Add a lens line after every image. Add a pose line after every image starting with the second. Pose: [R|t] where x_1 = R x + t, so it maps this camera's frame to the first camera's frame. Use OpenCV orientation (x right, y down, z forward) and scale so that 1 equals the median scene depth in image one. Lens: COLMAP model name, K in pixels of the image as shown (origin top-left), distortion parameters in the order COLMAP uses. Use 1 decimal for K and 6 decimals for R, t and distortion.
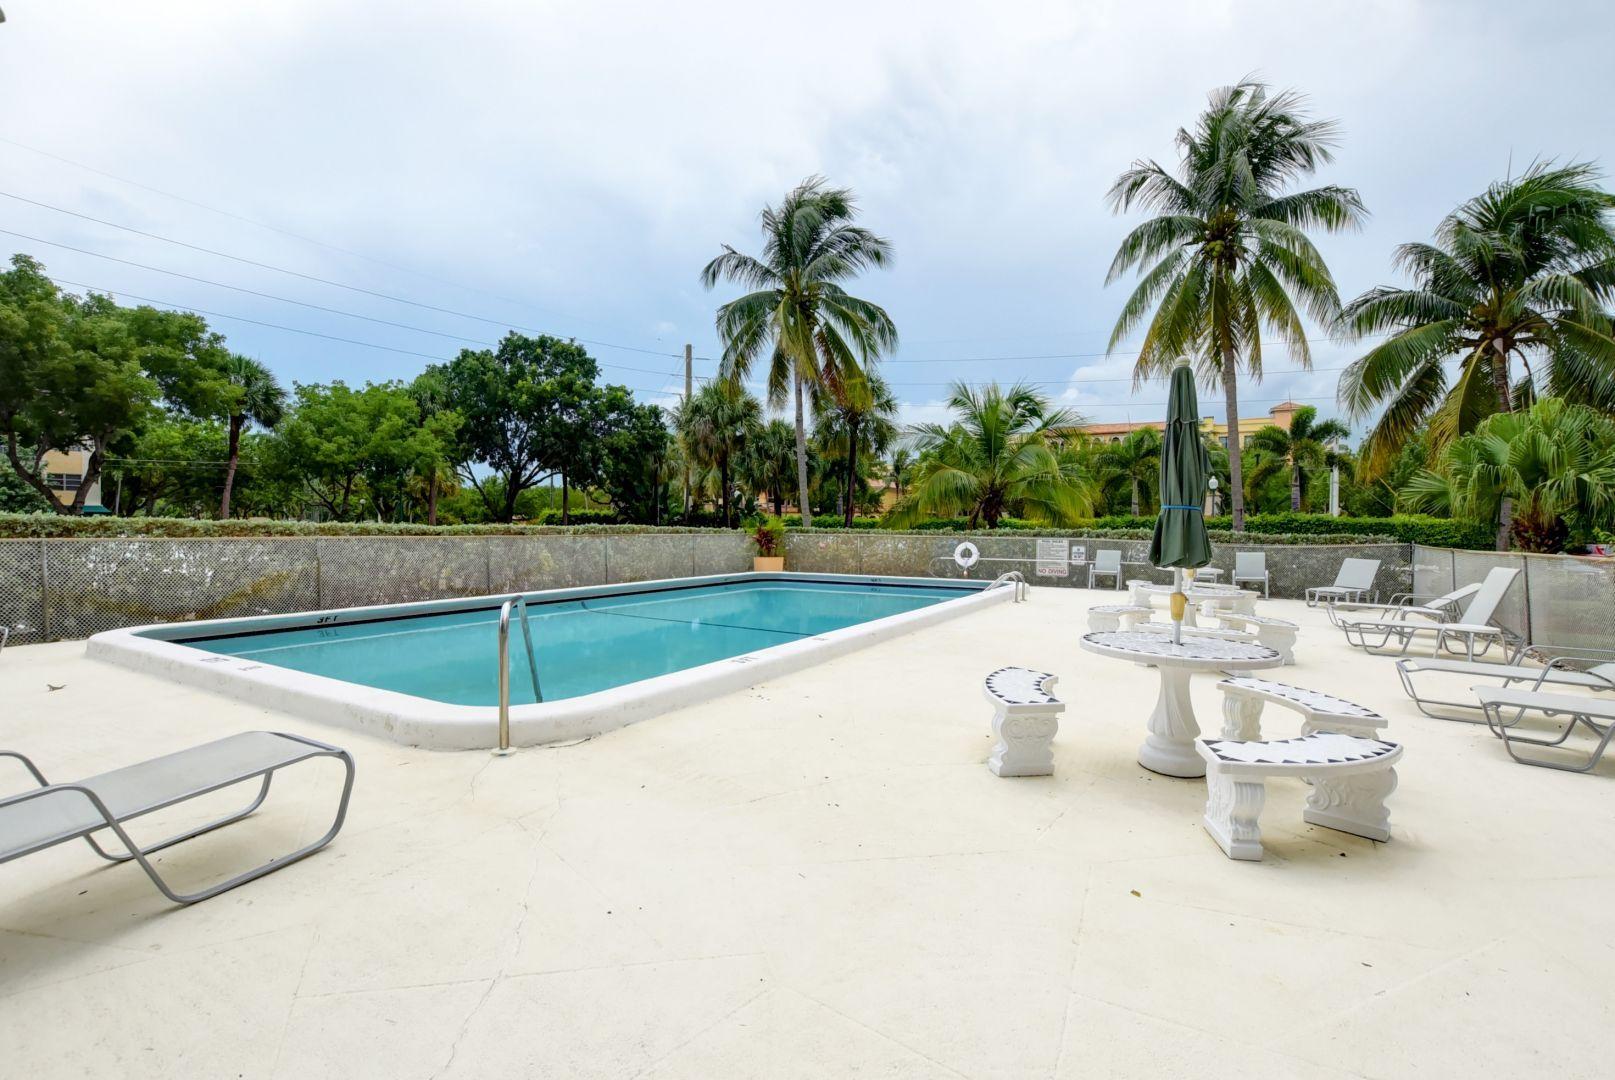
lens RADIAL K [[715.4, 0, 812.4], [0, 715.4, 550.1], [0, 0, 1]] dist [-0.032714, 0.014069]
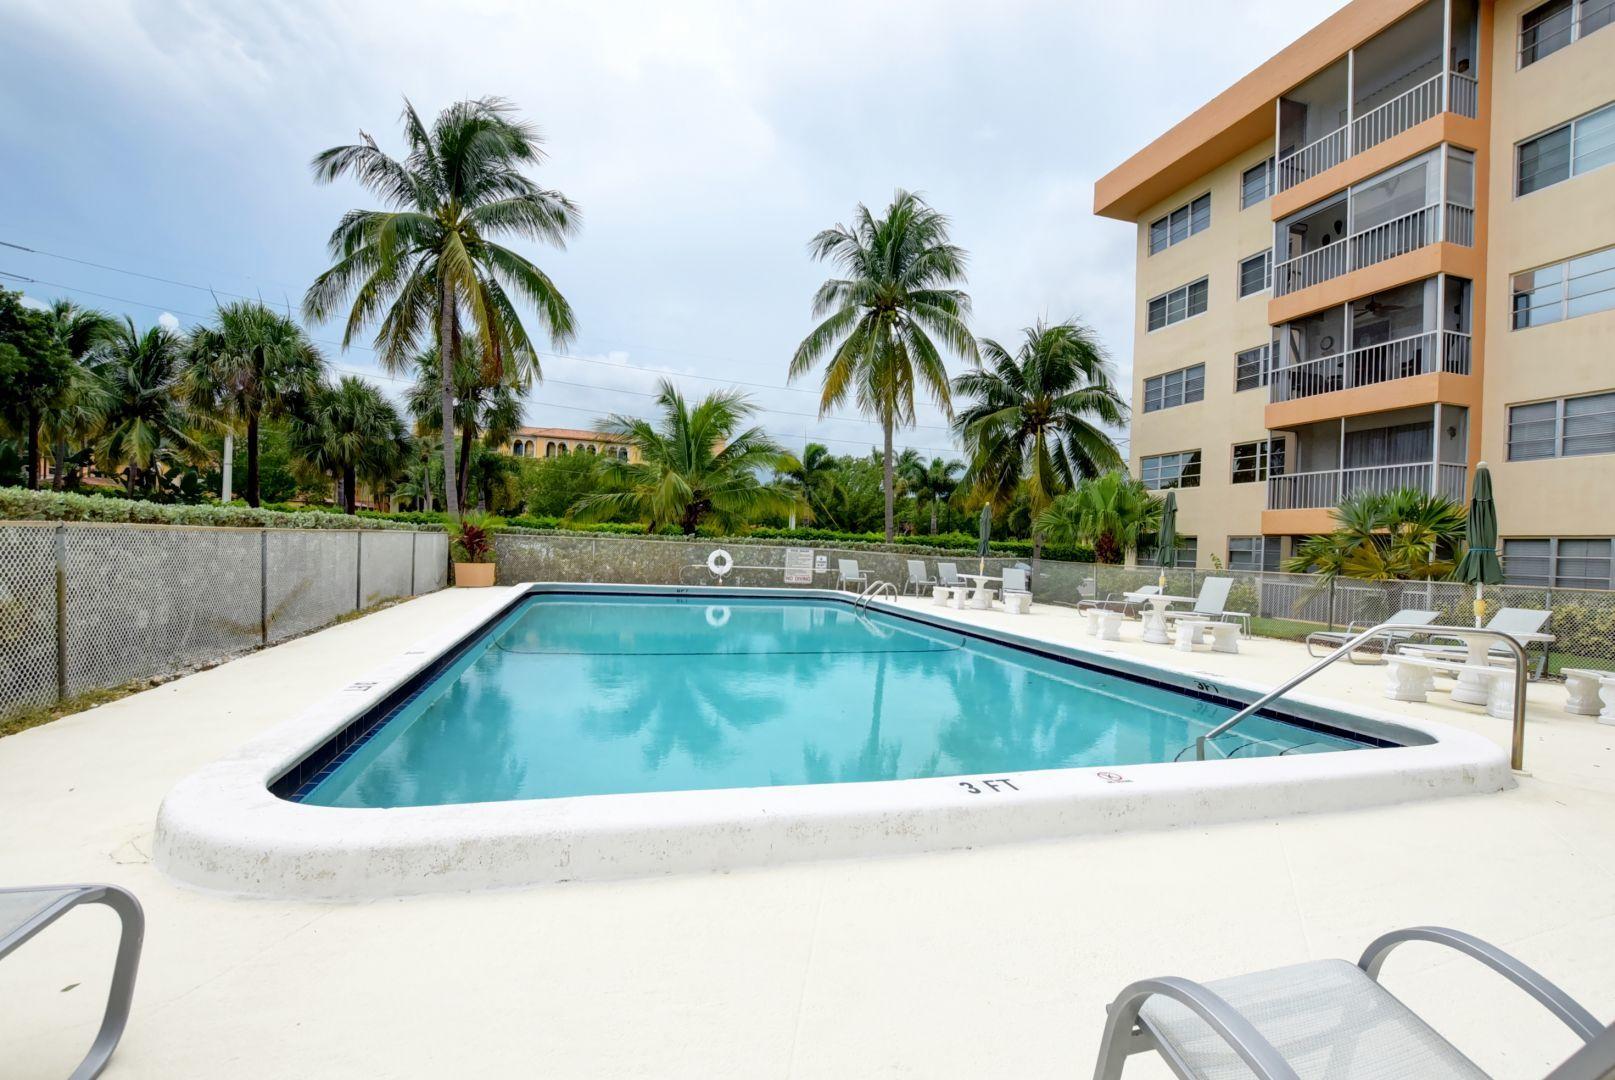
lens RADIAL K [[715.4, 0, 812.4], [0, 715.4, 550.1], [0, 0, 1]] dist [-0.032714, 0.014069]
pose [[0.701711, 0.018461, 0.712222, -0.395220], [-0.016706, 0.999816, -0.009457, -0.003179], [-0.712266, -0.005263, 0.701890, 0.210946]]
